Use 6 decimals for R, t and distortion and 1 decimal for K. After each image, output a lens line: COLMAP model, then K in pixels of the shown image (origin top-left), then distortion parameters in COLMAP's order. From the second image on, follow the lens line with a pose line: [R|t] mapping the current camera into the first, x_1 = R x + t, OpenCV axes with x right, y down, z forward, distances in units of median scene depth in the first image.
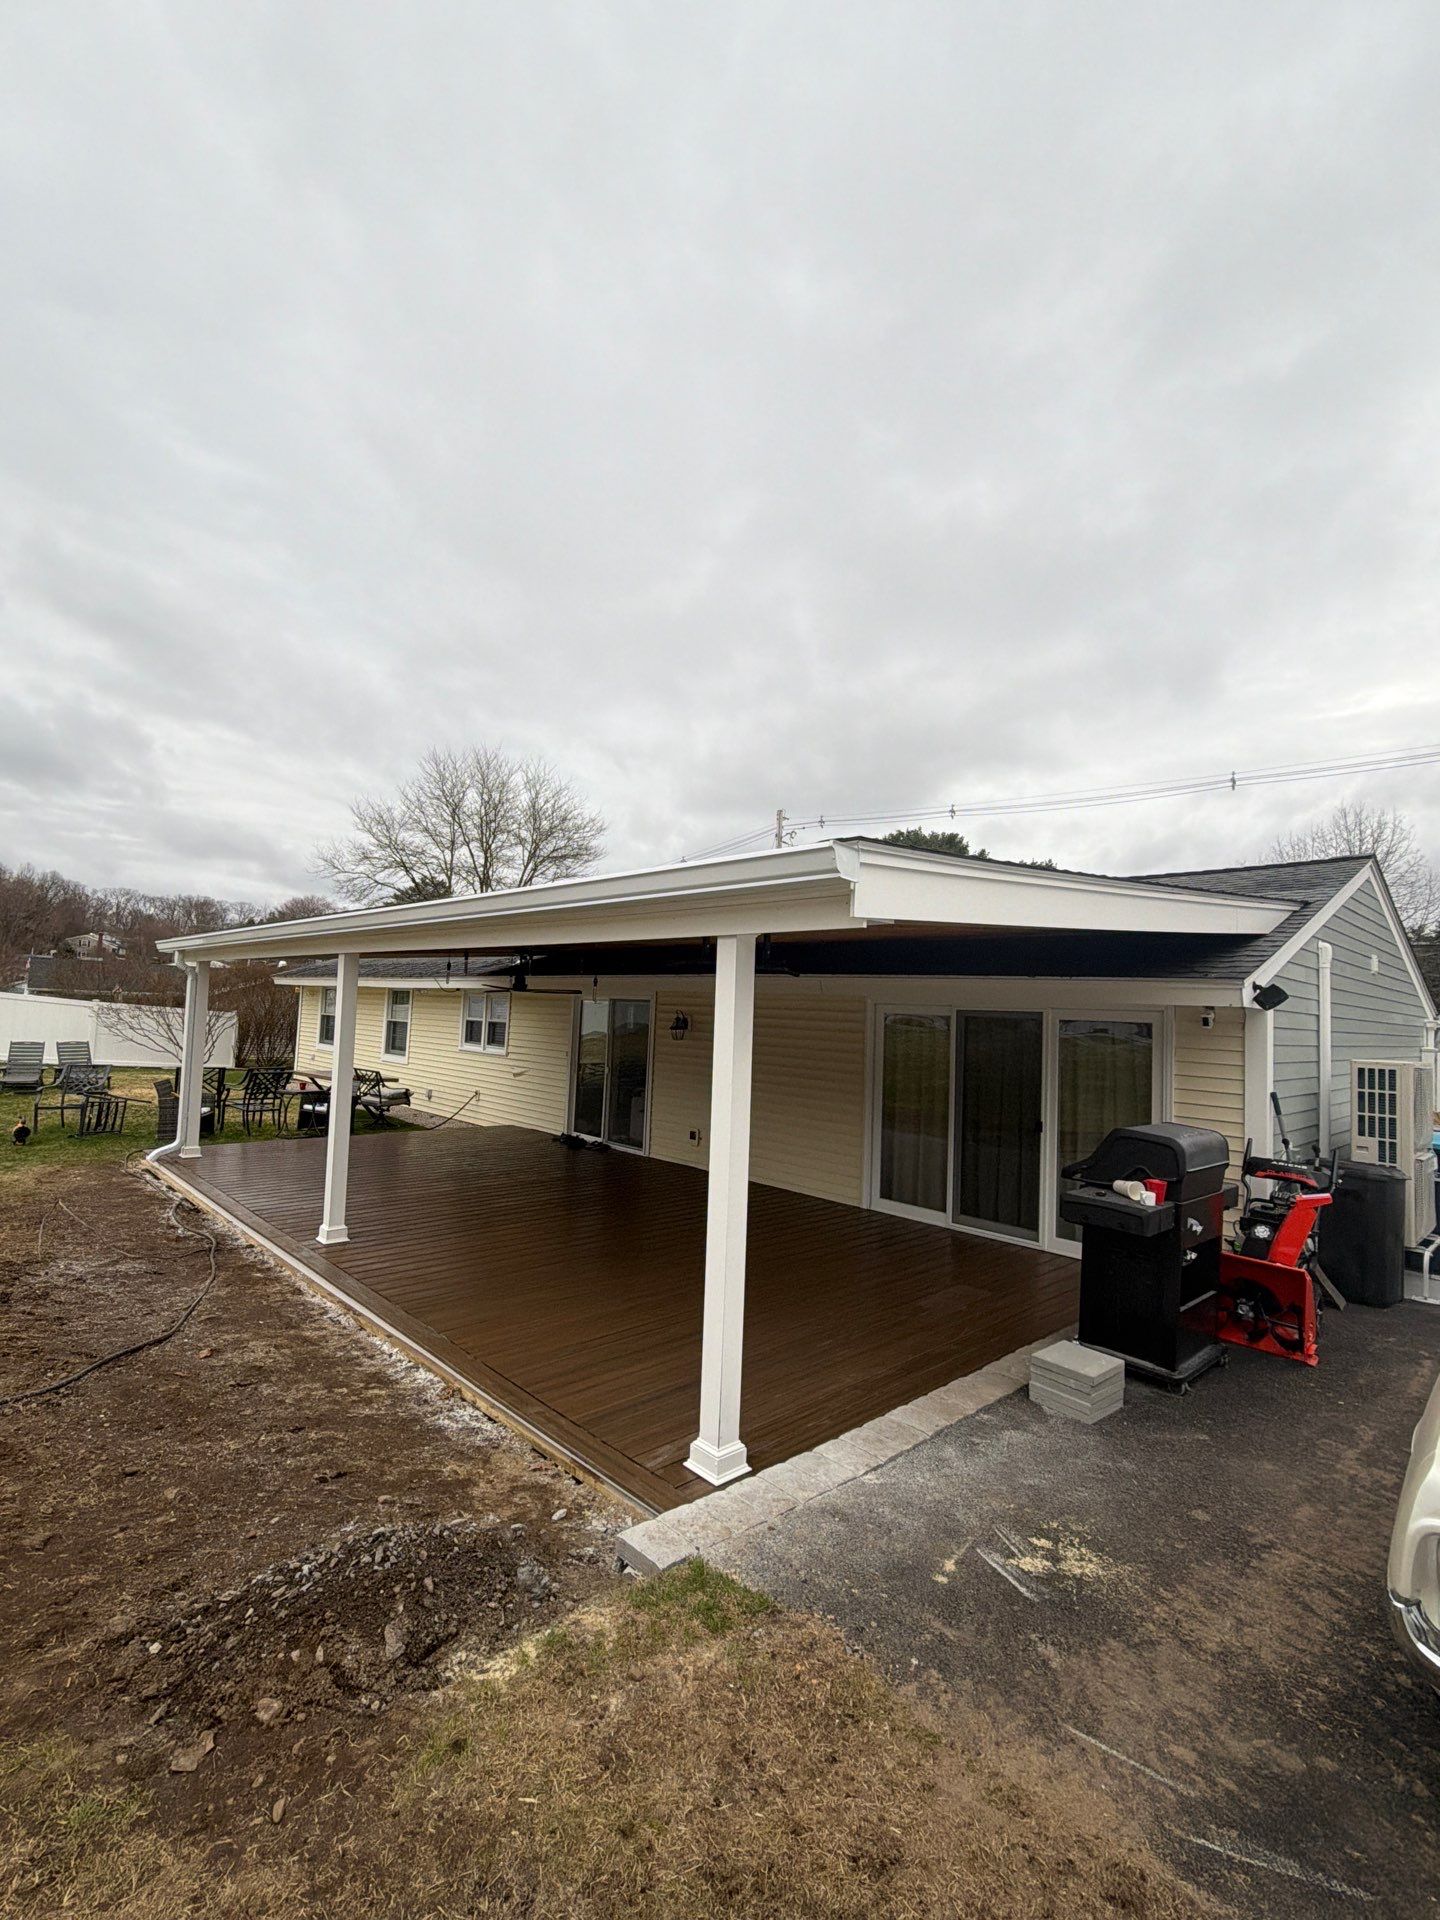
lens RADIAL K [[861.5, 0, 719.2], [0, 861.5, 970.4], [0, 0, 1]] dist [-0.004767, 0.001123]
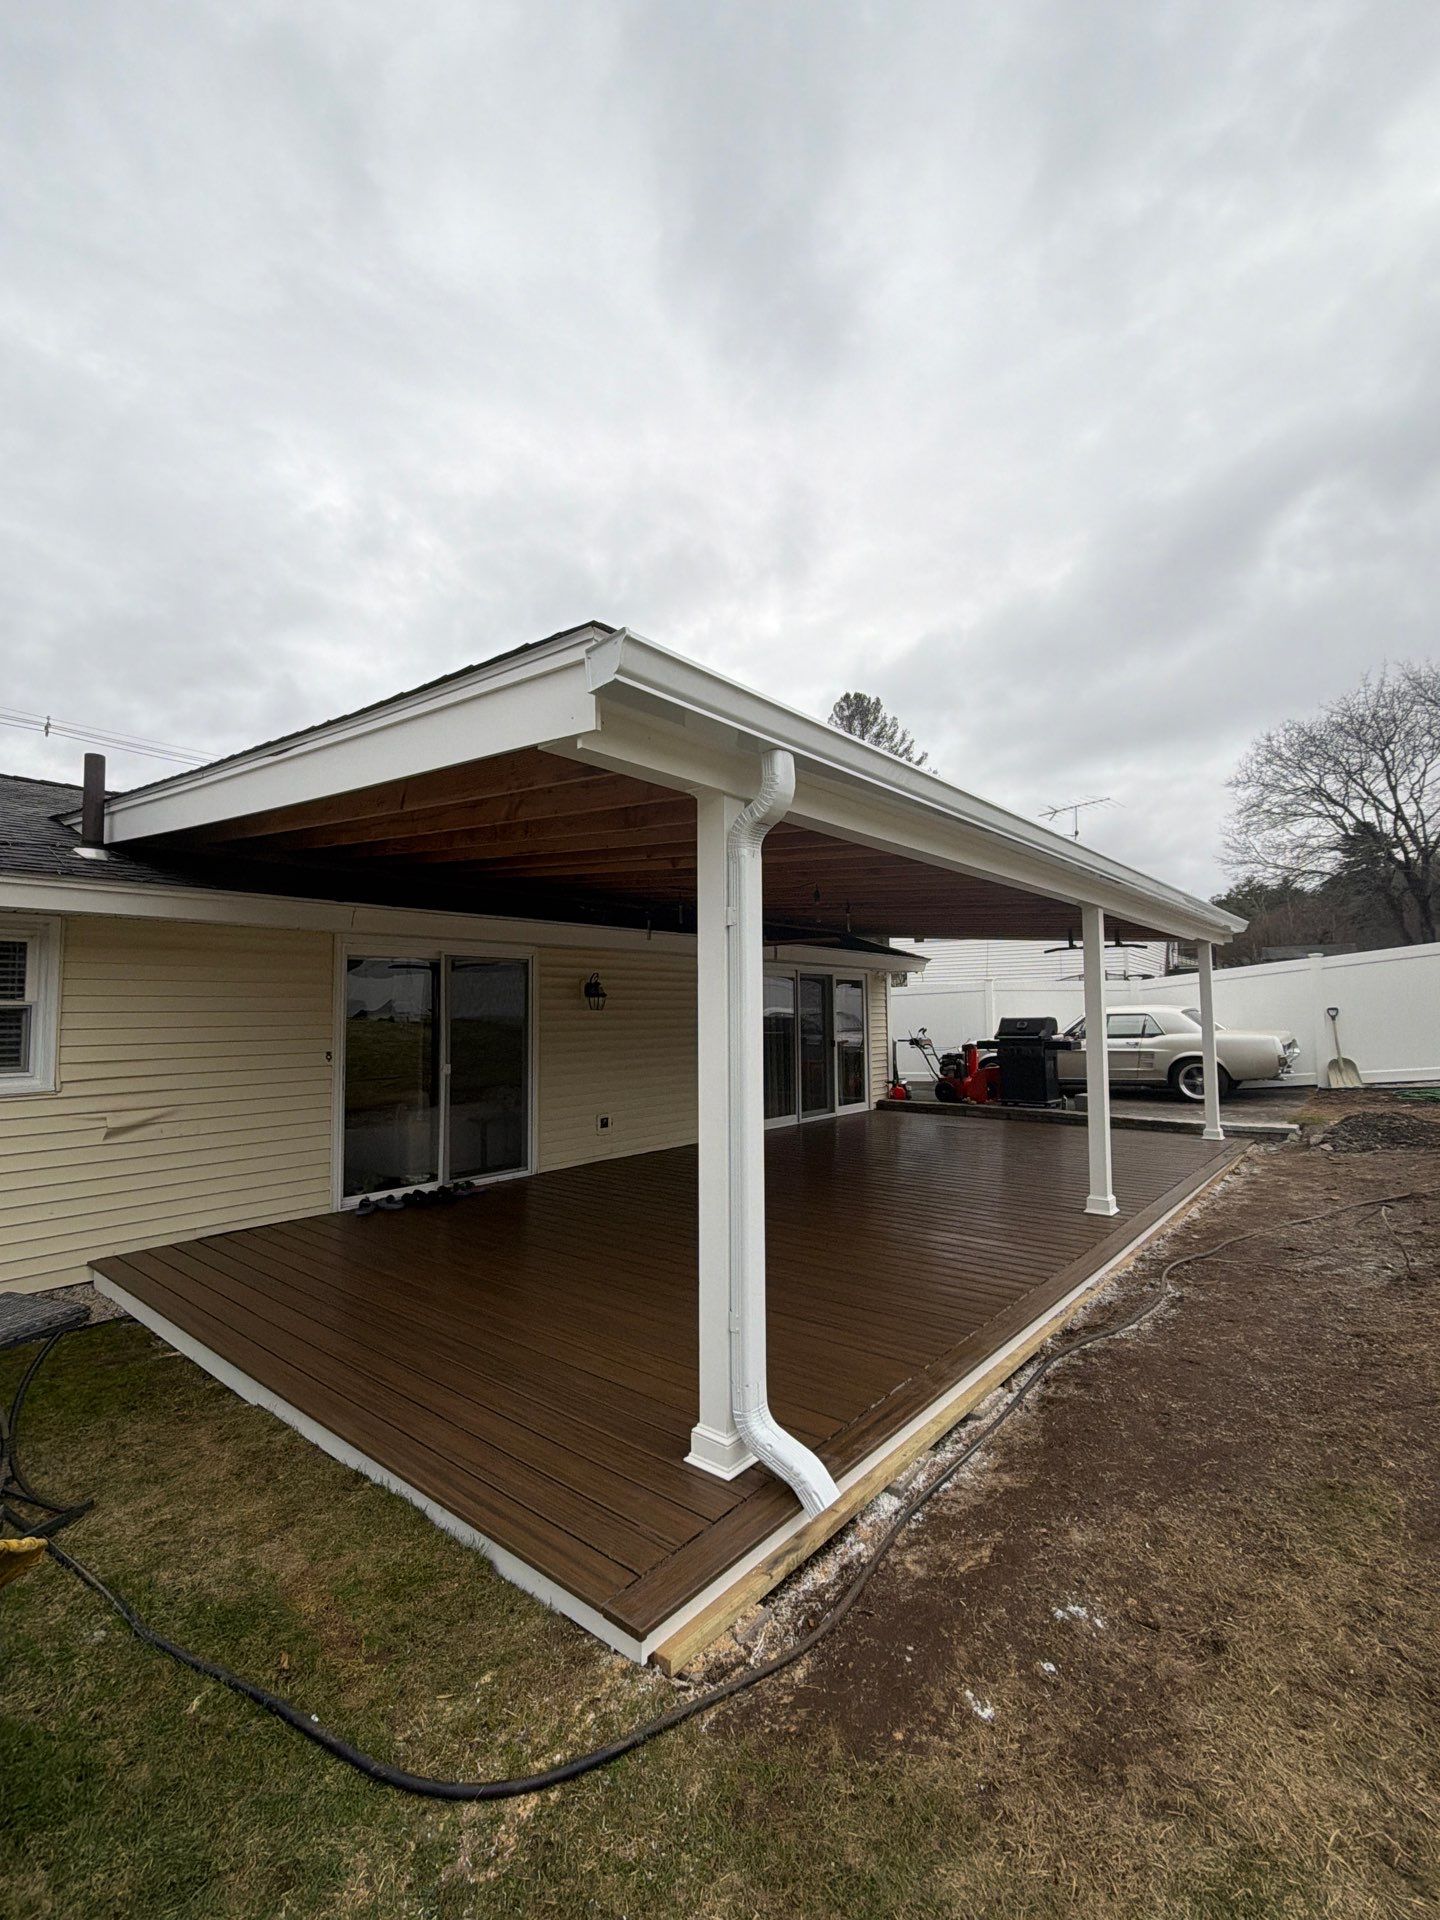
lens RADIAL K [[829.5, 0, 719.6], [0, 829.5, 964.2], [0, 0, 1]] dist [-0.001808, 0.000586]
pose [[-0.100514, 0.017657, 0.994779, -1.356143], [-0.039921, 0.998966, -0.021765, 0.081385], [-0.994134, -0.041901, -0.099705, 1.565139]]
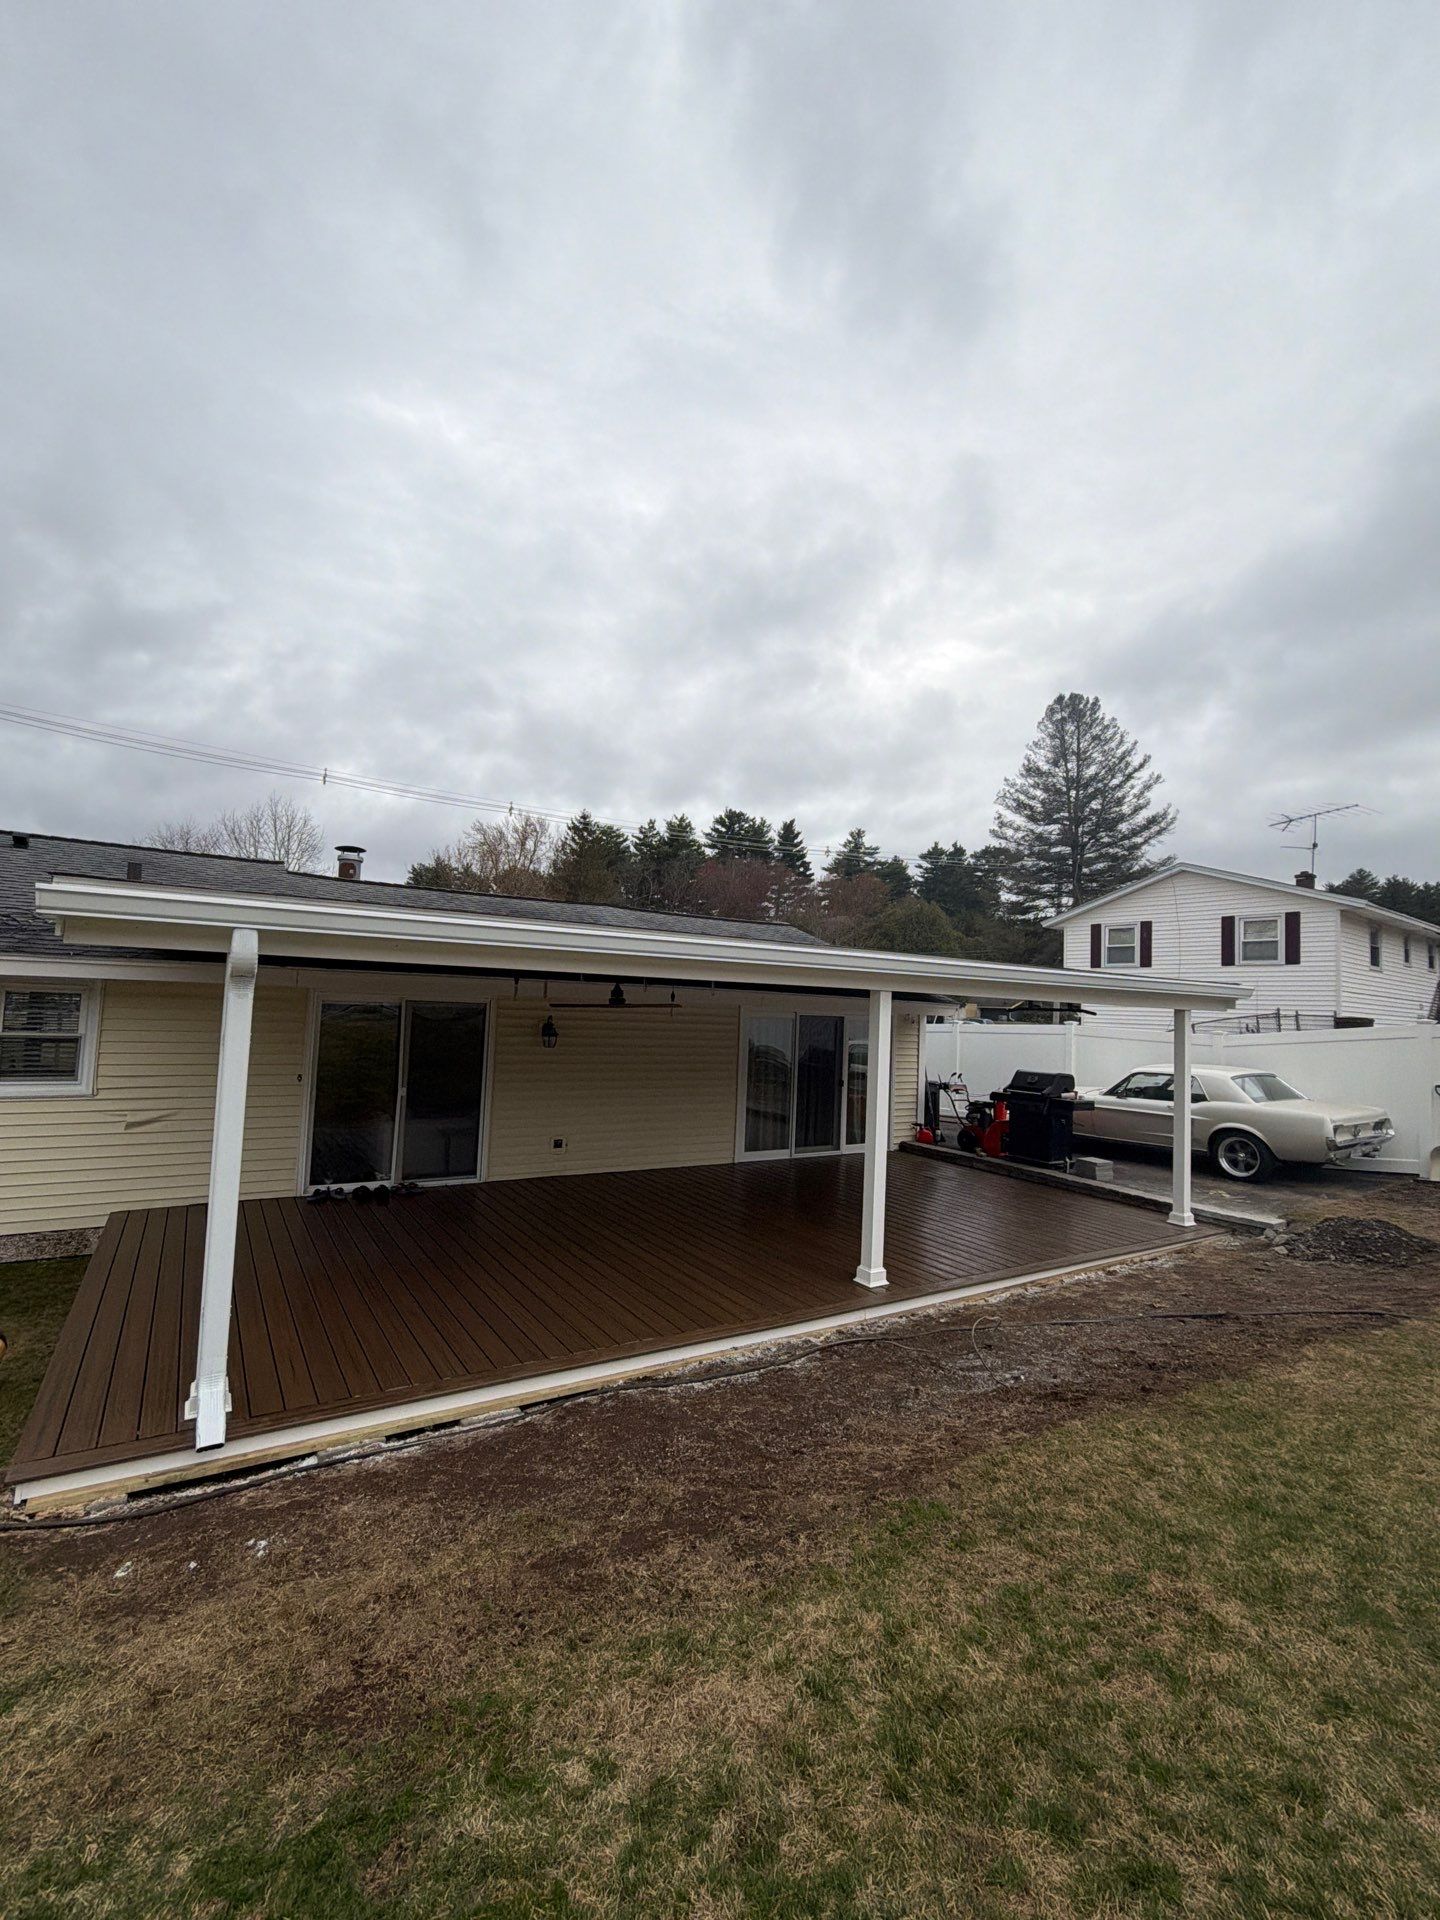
lens RADIAL K [[829.5, 0, 719.1], [0, 829.5, 967.5], [0, 0, 1]] dist [-0.001808, 0.000586]
pose [[0.207637, 0.015804, 0.978078, -1.465274], [-0.076866, 0.997041, 0.000207, -0.034664], [-0.975181, -0.075224, 0.208237, 1.029565]]
